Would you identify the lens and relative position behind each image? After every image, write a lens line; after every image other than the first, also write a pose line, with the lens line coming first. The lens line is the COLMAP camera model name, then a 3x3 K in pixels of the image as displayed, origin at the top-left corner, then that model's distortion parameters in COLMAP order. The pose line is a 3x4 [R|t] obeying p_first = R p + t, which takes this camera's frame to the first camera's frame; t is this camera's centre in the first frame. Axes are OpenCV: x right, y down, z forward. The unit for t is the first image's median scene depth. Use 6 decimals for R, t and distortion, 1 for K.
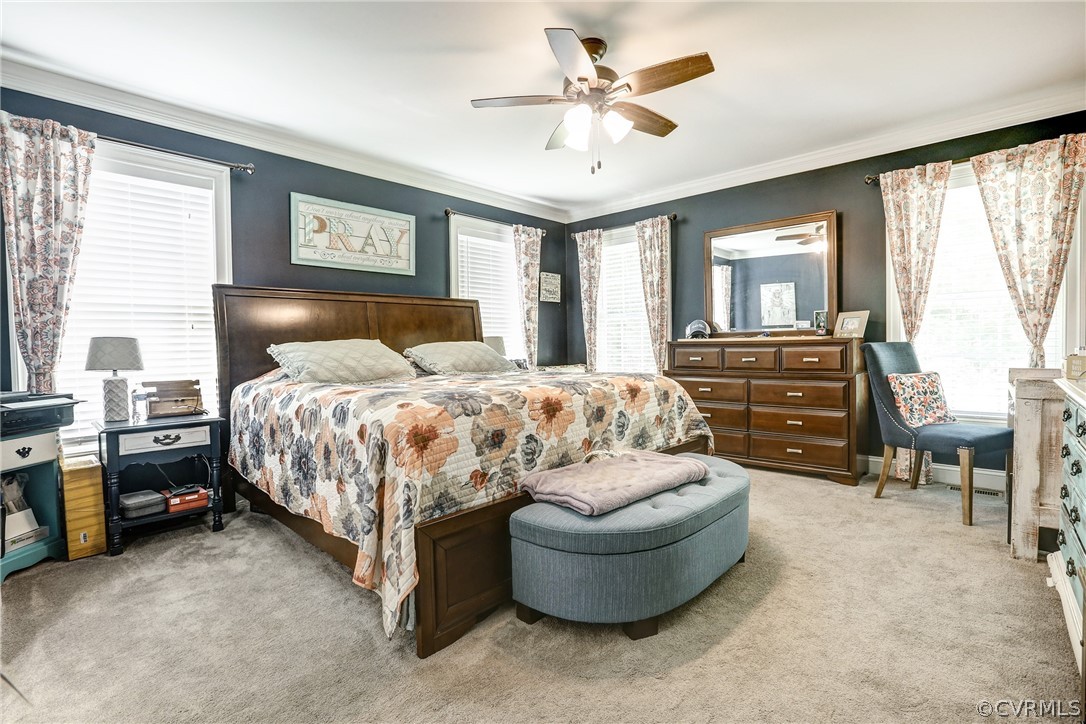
lens RADIAL K [[521.8, 0, 516.6], [0, 521.8, 357.3], [0, 0, 1]] dist [-0.004337, 0.000192]
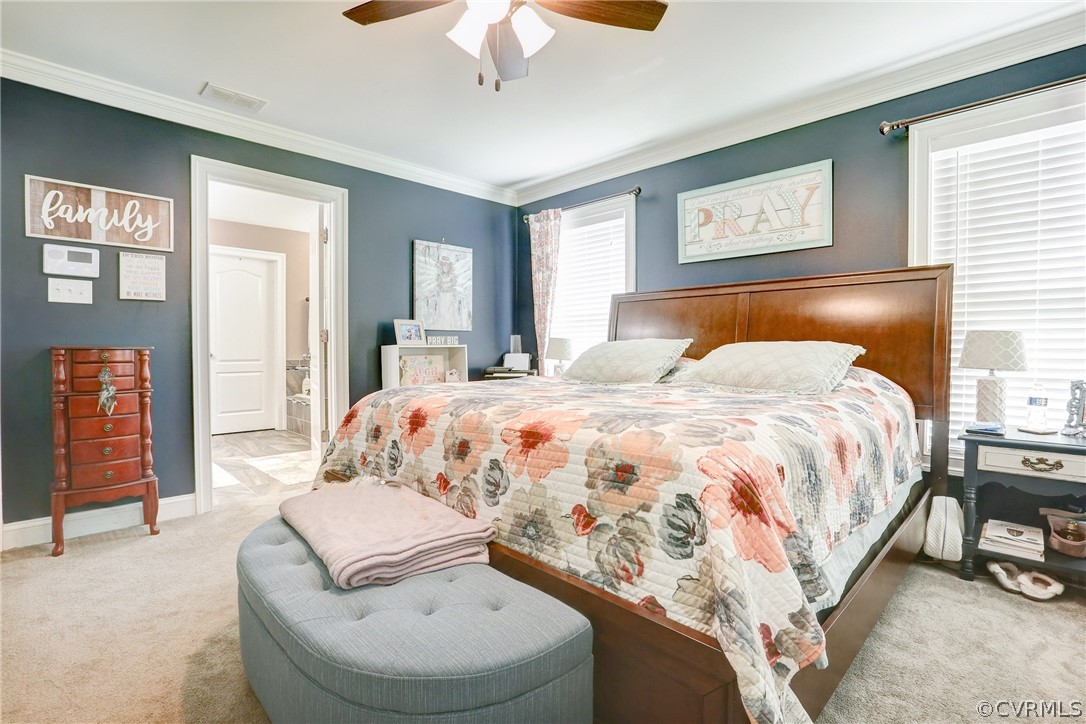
lens RADIAL K [[503.1, 0, 539.5], [0, 503.1, 354.3], [0, 0, 1]] dist [-0.061196, 0.032924]
pose [[-0.012791, 0.030748, -0.999445, 0.670124], [-0.029581, 0.999078, 0.031115, -0.033002], [0.999481, 0.029963, -0.011870, 0.912708]]
